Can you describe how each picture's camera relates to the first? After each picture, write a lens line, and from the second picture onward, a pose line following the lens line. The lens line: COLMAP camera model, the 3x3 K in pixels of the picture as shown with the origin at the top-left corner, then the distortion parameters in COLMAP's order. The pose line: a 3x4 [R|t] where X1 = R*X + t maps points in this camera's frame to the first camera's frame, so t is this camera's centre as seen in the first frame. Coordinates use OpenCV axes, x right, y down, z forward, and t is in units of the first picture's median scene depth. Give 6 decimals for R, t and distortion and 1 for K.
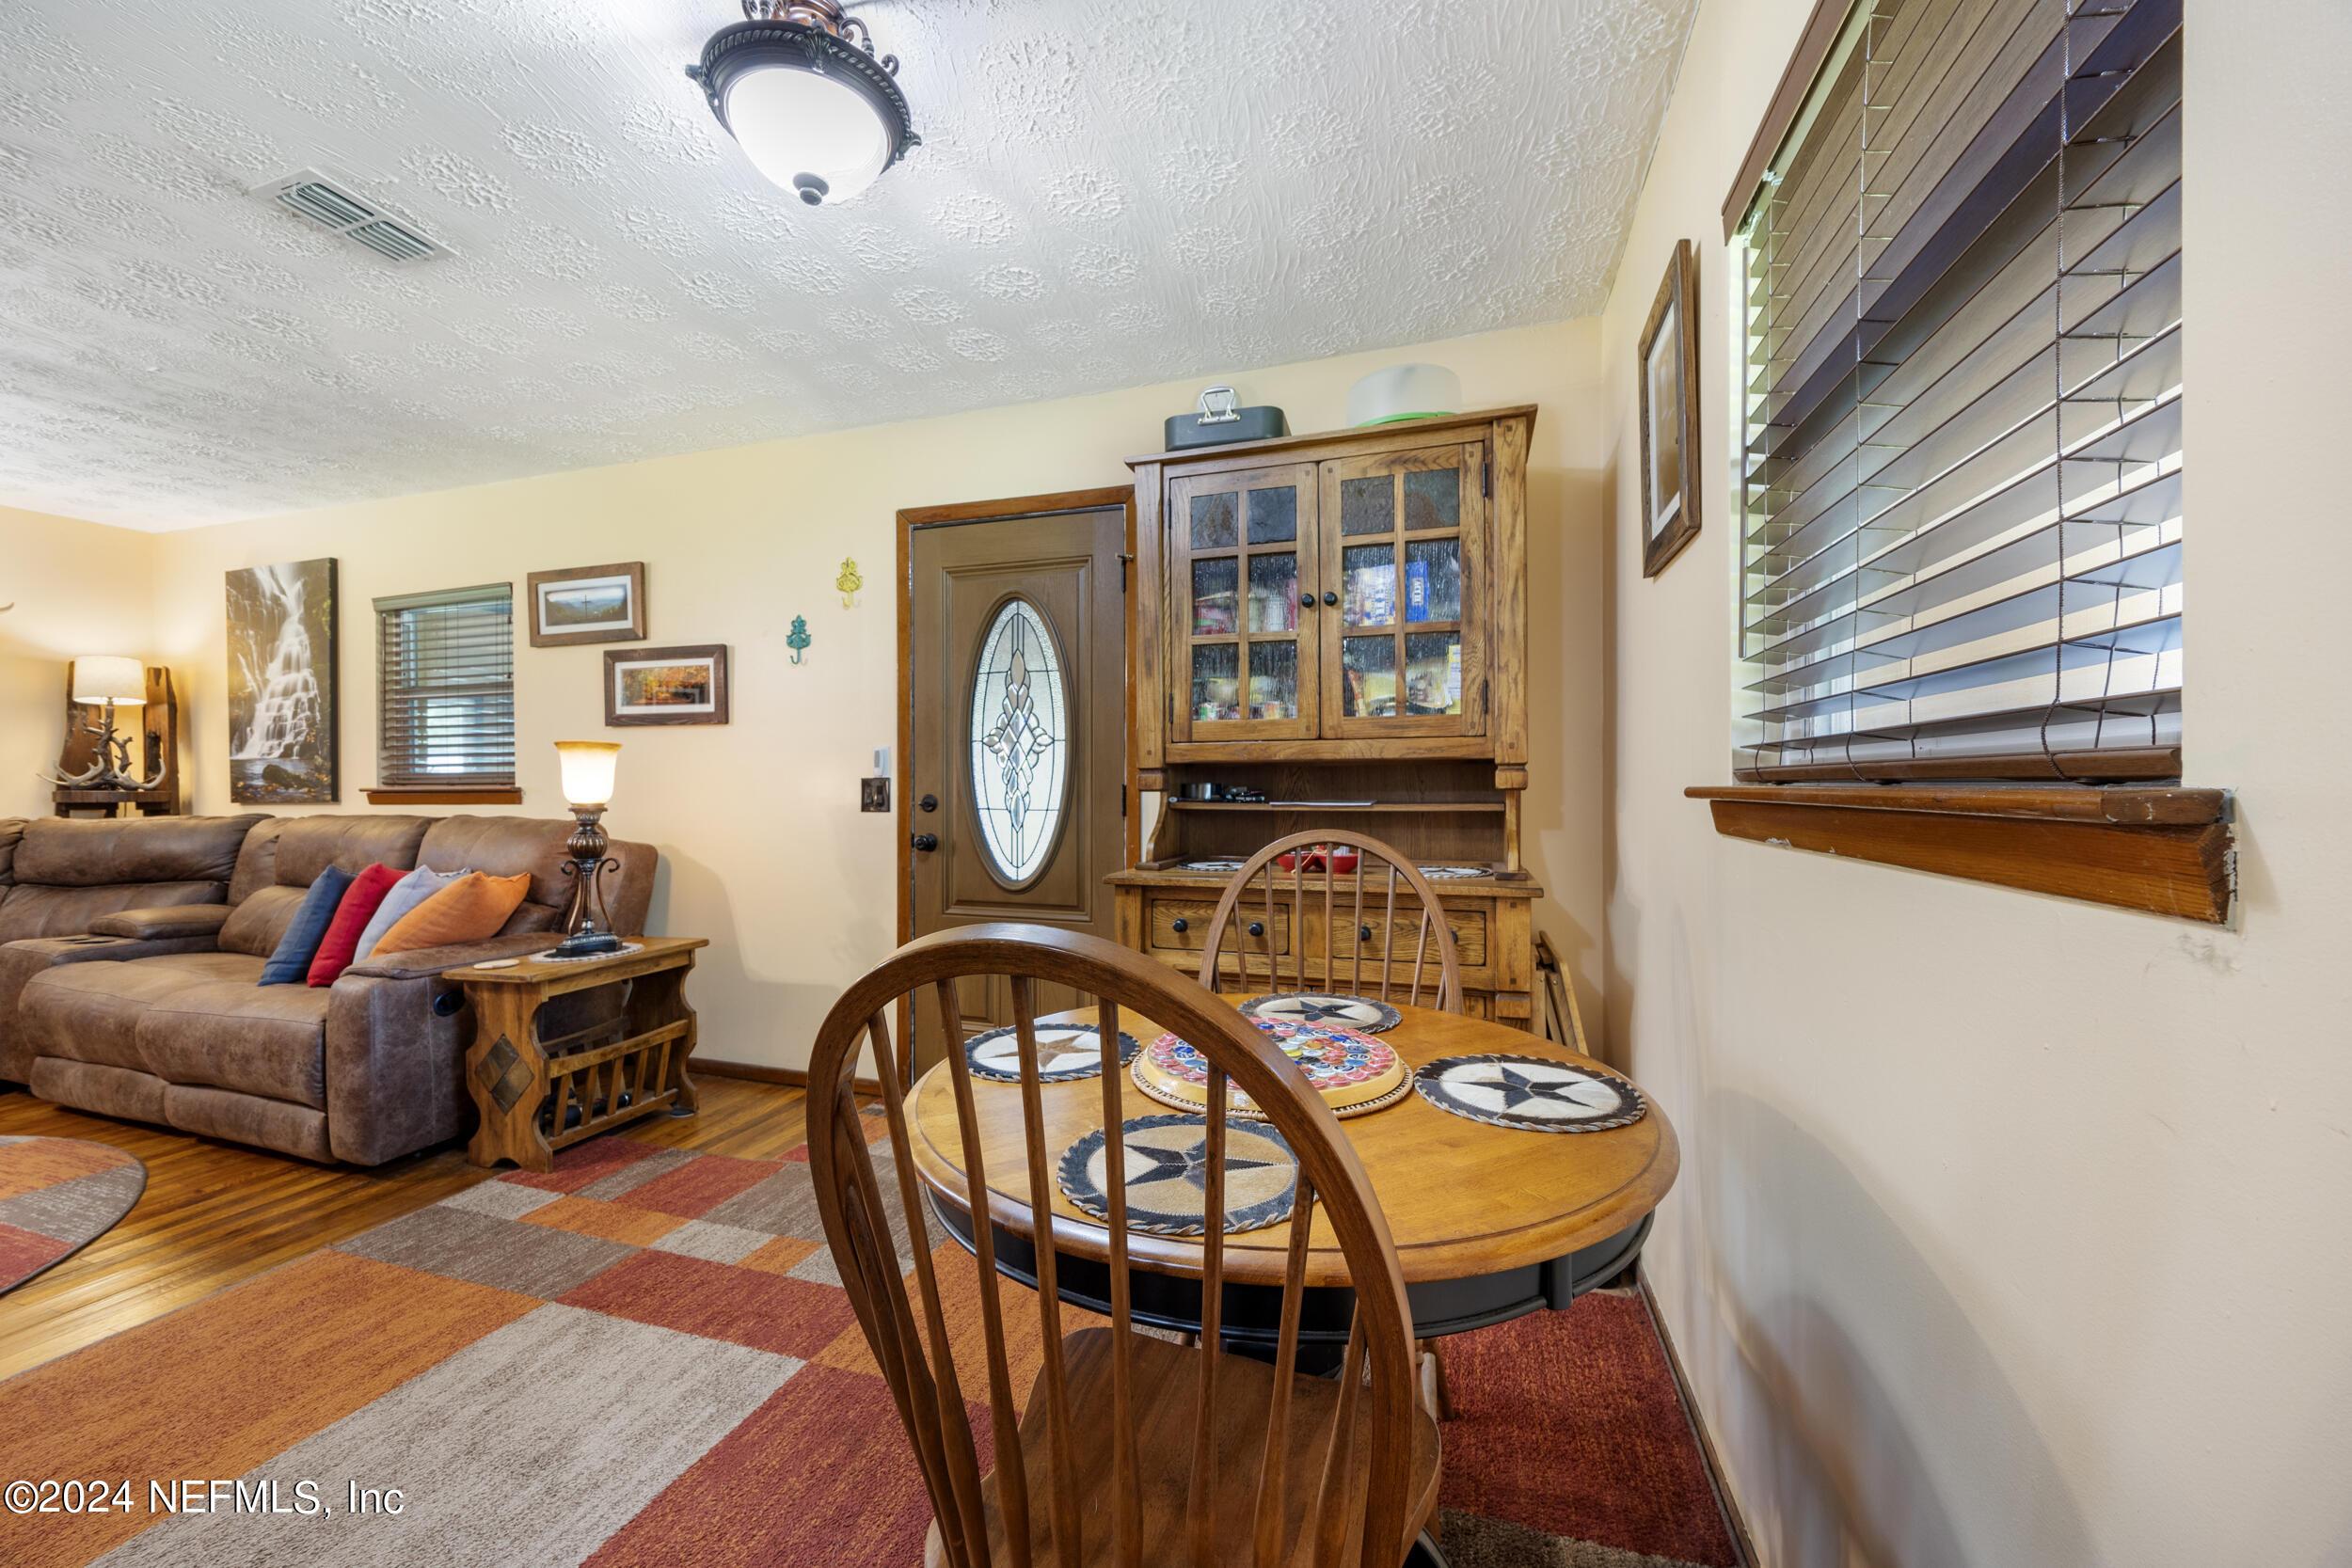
lens RADIAL K [[893.8, 0, 1166.4], [0, 893.8, 790.2], [0, 0, 1]] dist [-0.004219, 0.000219]
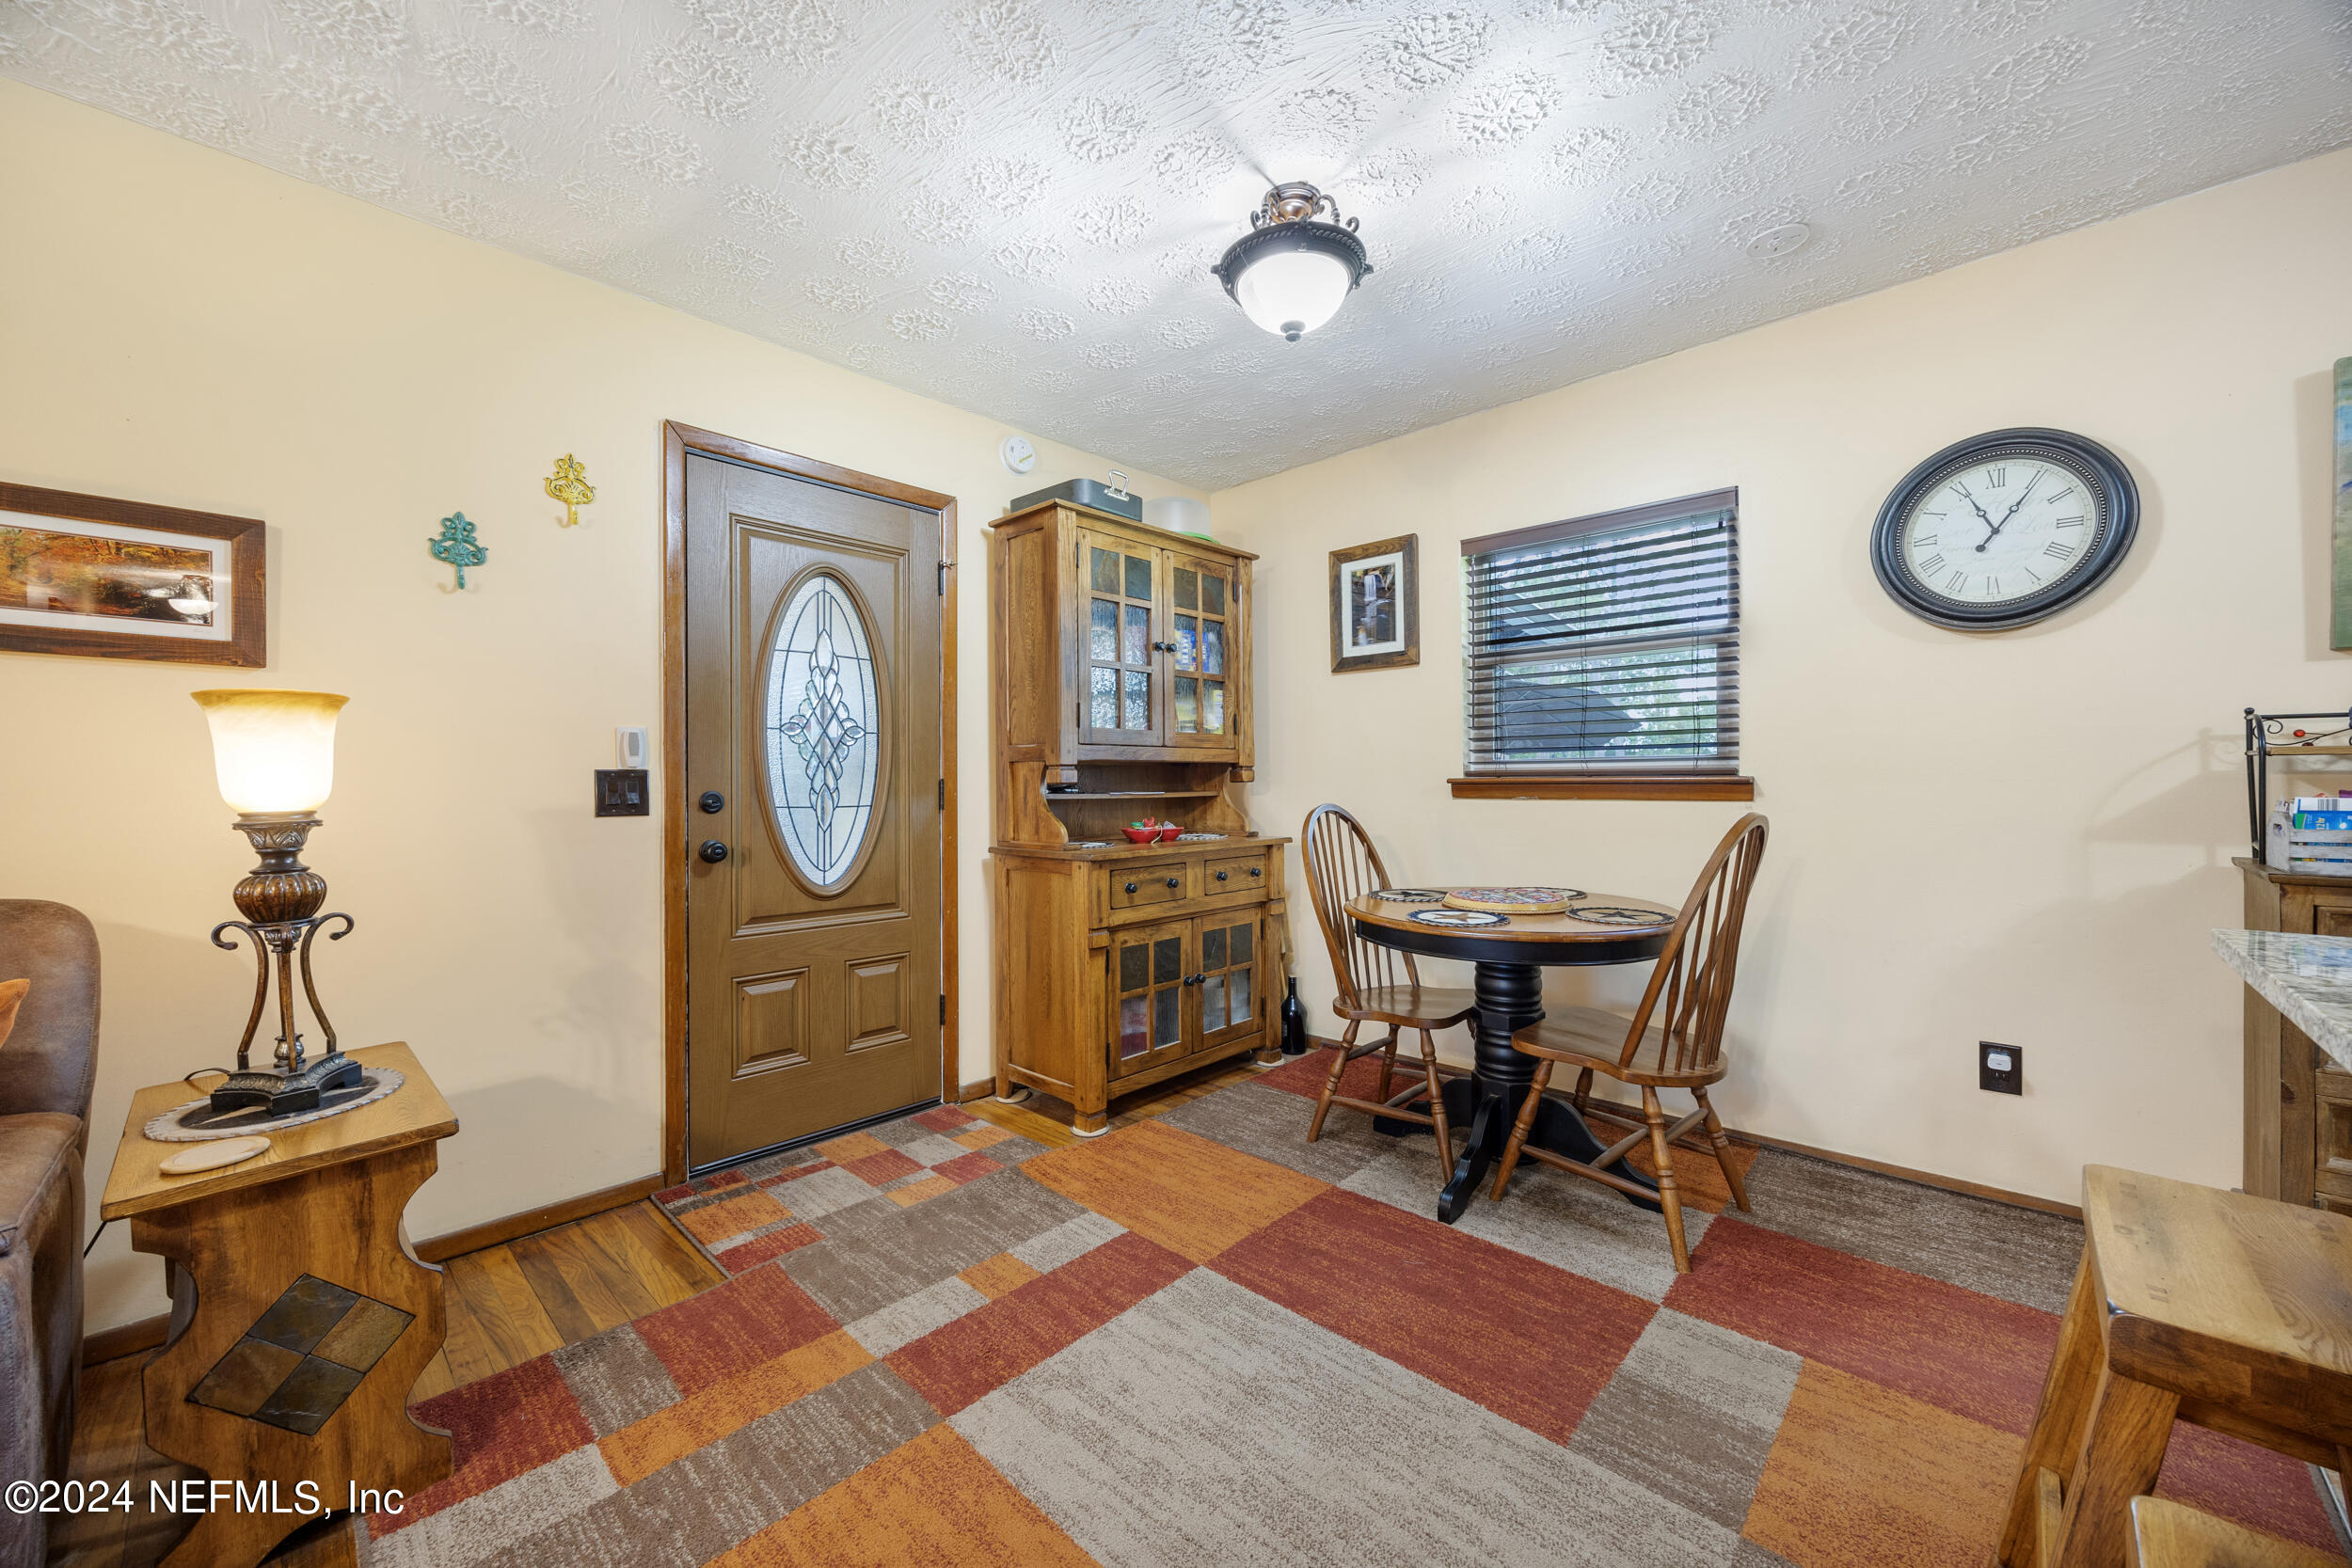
lens RADIAL K [[893.8, 0, 1170.8], [0, 893.8, 785.9], [0, 0, 1]] dist [-0.004219, 0.000219]
pose [[0.430854, -0.004075, 0.902412, -0.720230], [0.009439, 0.999955, 0.000009, 0.003304], [-0.902372, 0.008514, 0.430873, 0.254329]]
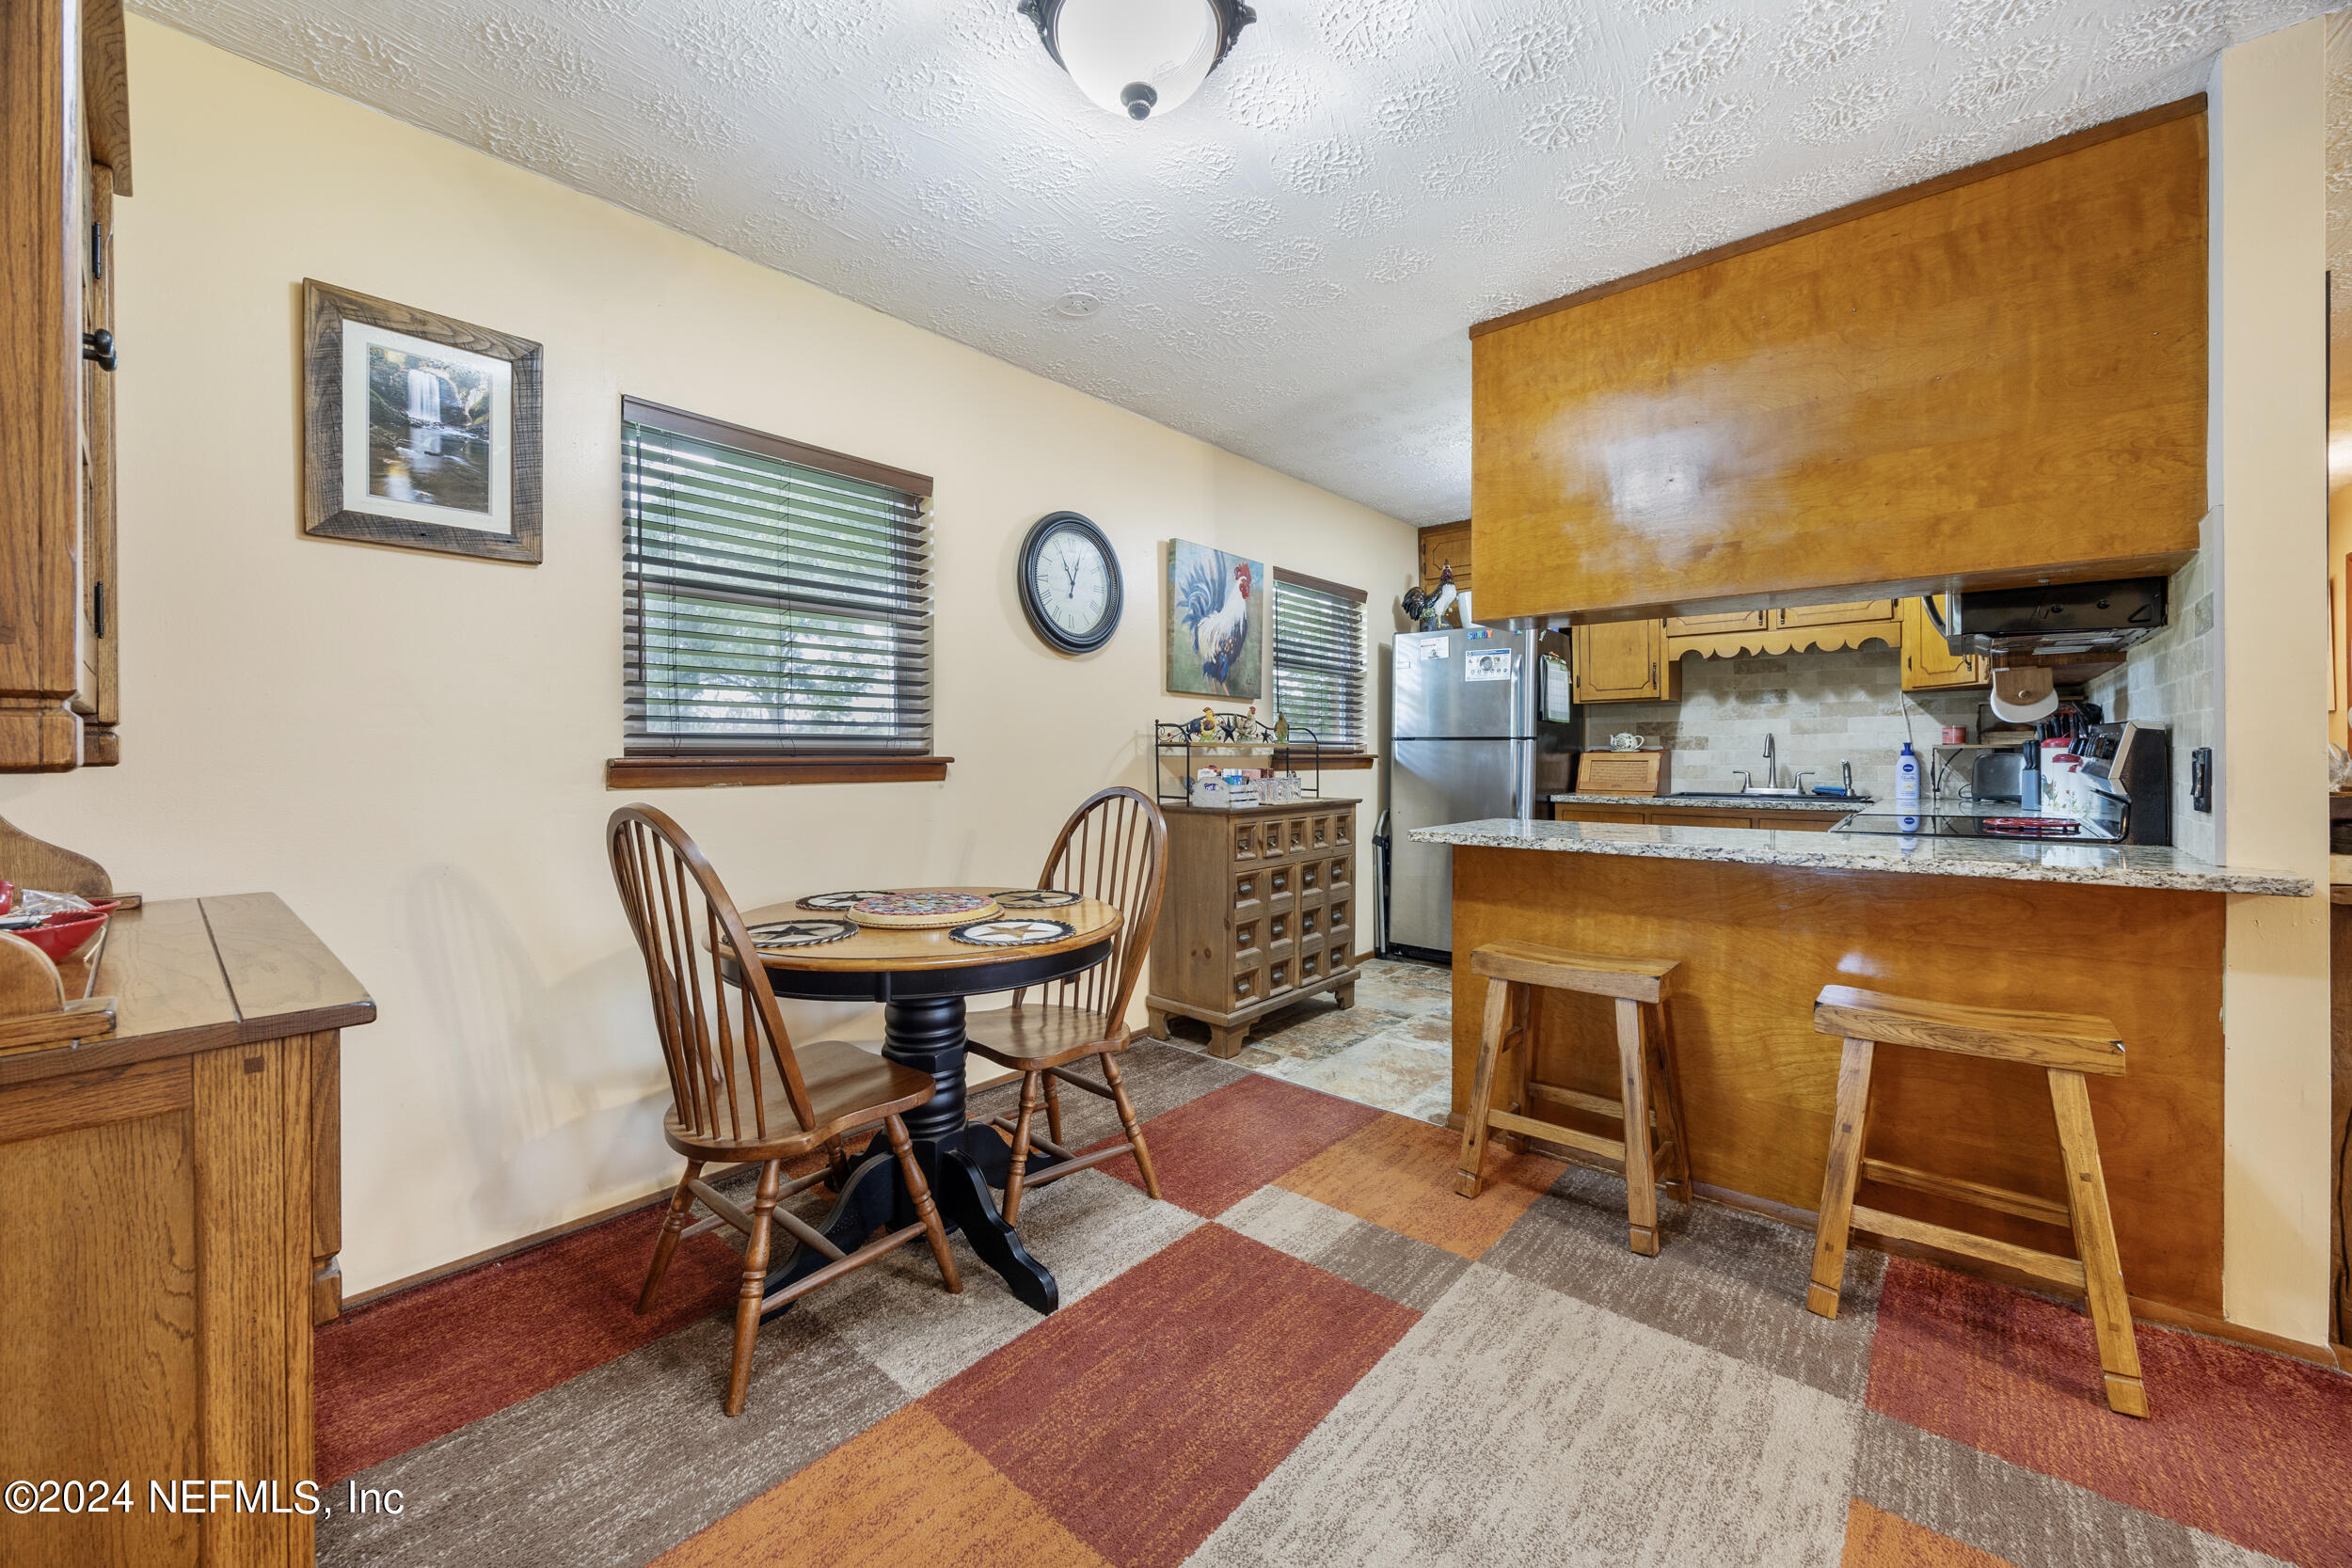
lens RADIAL K [[893.8, 0, 1165.3], [0, 893.8, 769.1], [0, 0, 1]] dist [-0.004219, 0.000219]
pose [[-0.914512, 0.002570, 0.404551, -0.335677], [0.010790, 0.999779, 0.018040, -0.001947], [-0.404415, 0.020863, -0.914337, 0.780215]]
